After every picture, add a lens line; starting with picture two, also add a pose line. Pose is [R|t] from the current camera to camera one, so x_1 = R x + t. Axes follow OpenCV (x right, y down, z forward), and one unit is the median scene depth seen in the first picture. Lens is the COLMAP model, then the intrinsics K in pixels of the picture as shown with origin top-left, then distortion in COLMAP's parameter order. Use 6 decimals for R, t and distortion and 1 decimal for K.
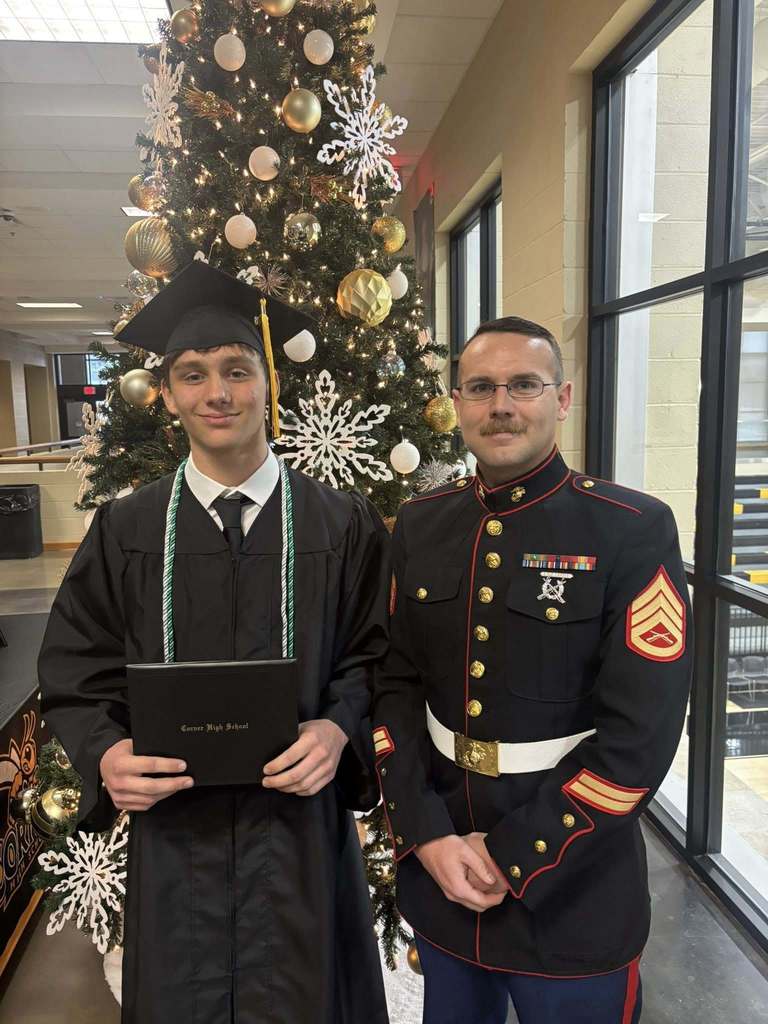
lens RADIAL K [[796.3, 0, 385.4], [0, 796.3, 511.7], [0, 0, 1]] dist [0.009744, -0.021079]
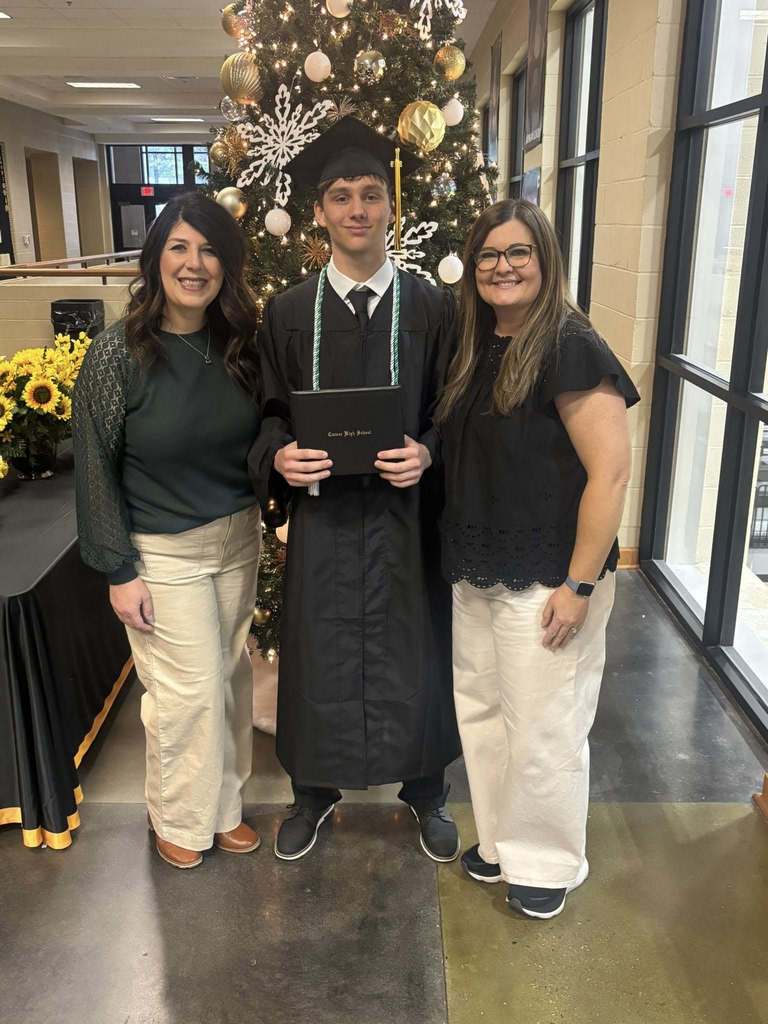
lens RADIAL K [[962.7, 0, 382.7], [0, 962.7, 512.3], [0, 0, 1]] dist [0.005017, 0.000000]
pose [[0.992401, 0.055257, -0.109938, 0.098449], [-0.036328, 0.985241, 0.167273, 0.050588], [0.117558, -0.162009, 0.979762, -0.451812]]
